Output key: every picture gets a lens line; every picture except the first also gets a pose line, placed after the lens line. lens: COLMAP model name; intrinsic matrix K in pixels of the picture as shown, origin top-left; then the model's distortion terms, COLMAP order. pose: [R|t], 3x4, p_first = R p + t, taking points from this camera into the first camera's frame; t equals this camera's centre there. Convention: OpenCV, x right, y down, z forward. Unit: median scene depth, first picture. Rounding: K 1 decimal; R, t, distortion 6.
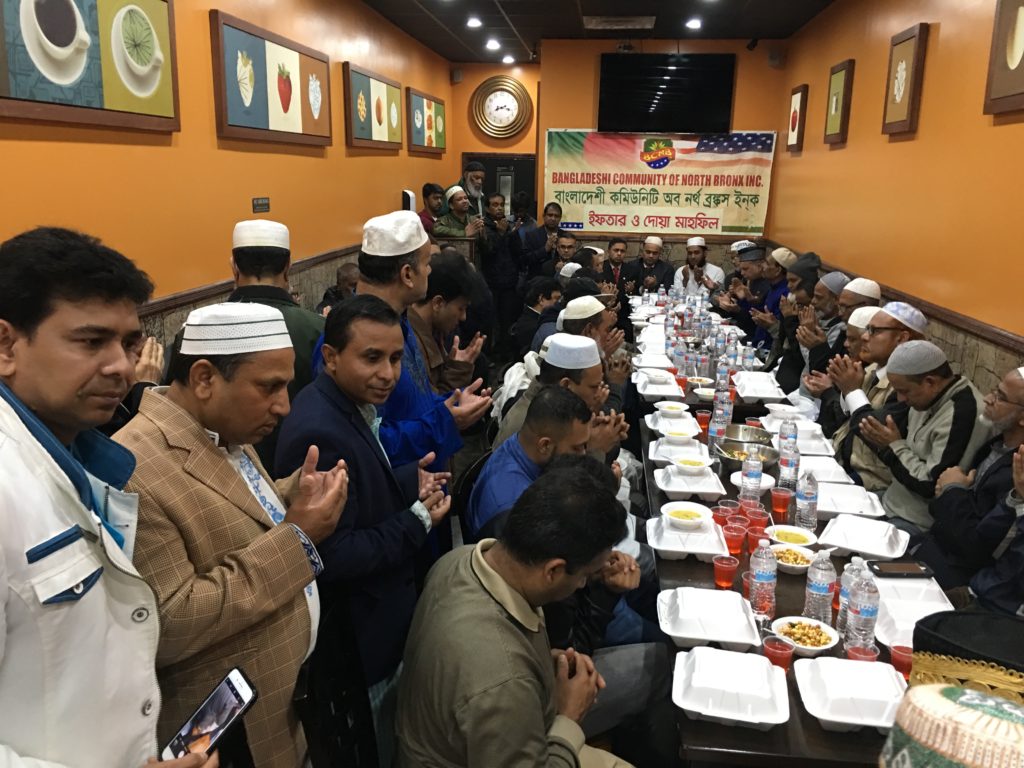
lens RADIAL K [[888.6, 0, 505.5], [0, 888.6, 387.6], [0, 0, 1]] dist [0.070304, -0.102428]
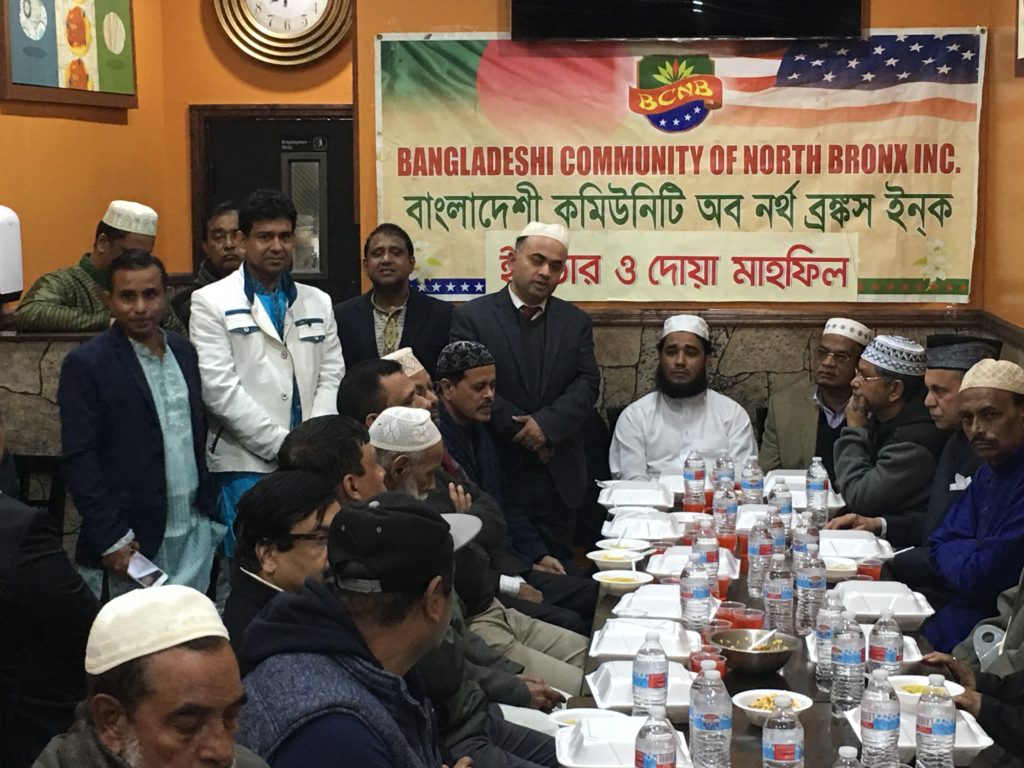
lens RADIAL K [[1991.6, 0, 490.1], [0, 1991.6, 361.9], [0, 0, 1]] dist [0.043082, 0.000000]
pose [[0.999028, -0.027655, 0.034312, 0.061216], [0.032054, 0.990310, -0.135124, -0.040401], [-0.030243, 0.136093, 0.990234, 0.193568]]
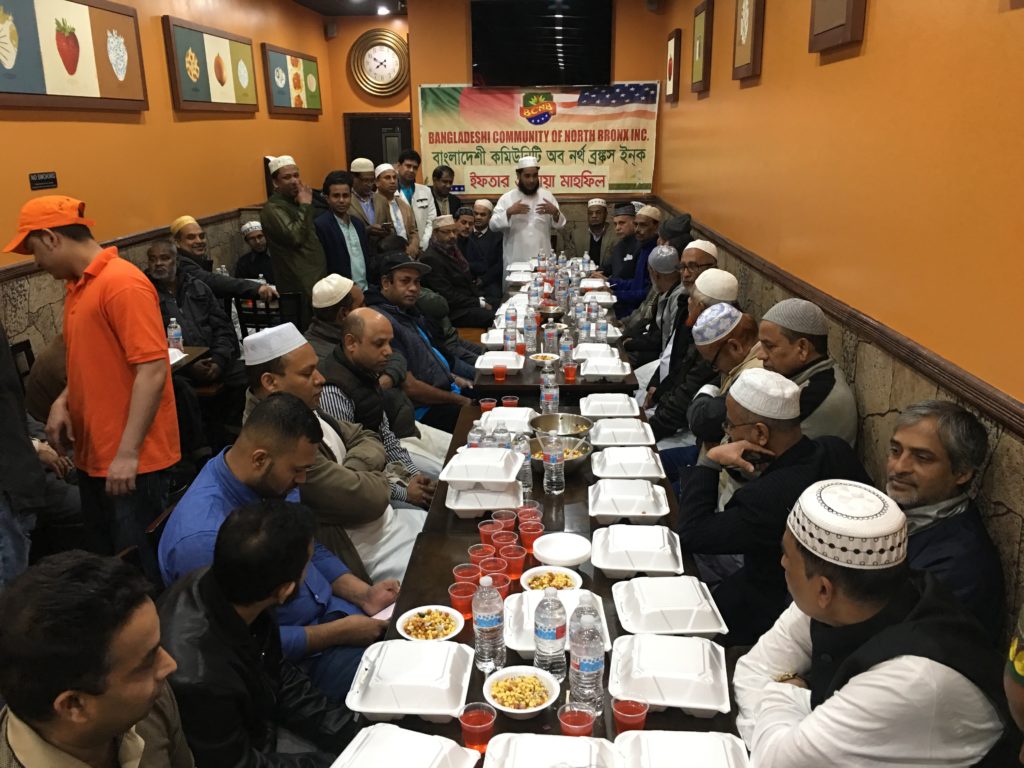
lens RADIAL K [[888.6, 0, 506.0], [0, 888.6, 392.6], [0, 0, 1]] dist [0.070304, -0.102428]
pose [[0.997233, -0.049617, 0.055361, 0.069311], [0.046908, 0.997687, 0.049203, -0.010464], [-0.057674, -0.046470, 0.997253, 0.046447]]
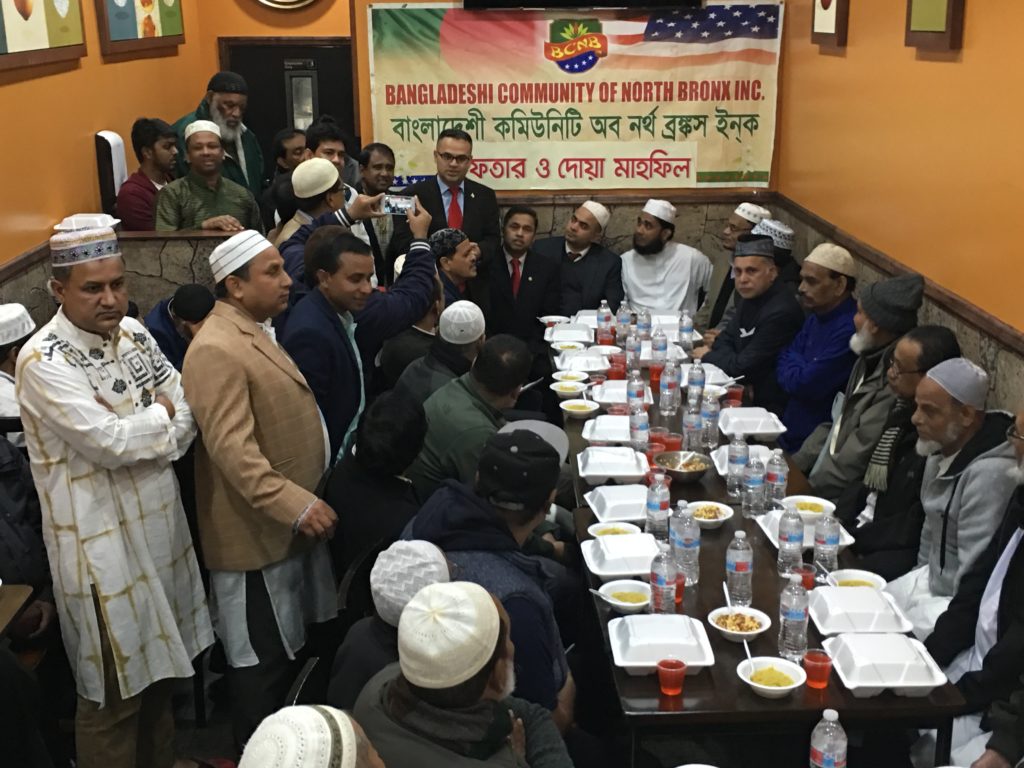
lens RADIAL K [[1329.8, 0, 519.6], [0, 1329.8, 374.7], [0, 0, 1]] dist [0.051307, 0.000000]
pose [[0.988723, -0.065614, 0.134617, 0.013322], [0.061696, 0.997547, 0.033077, -0.089841], [-0.136458, -0.024399, 0.990345, 0.191739]]
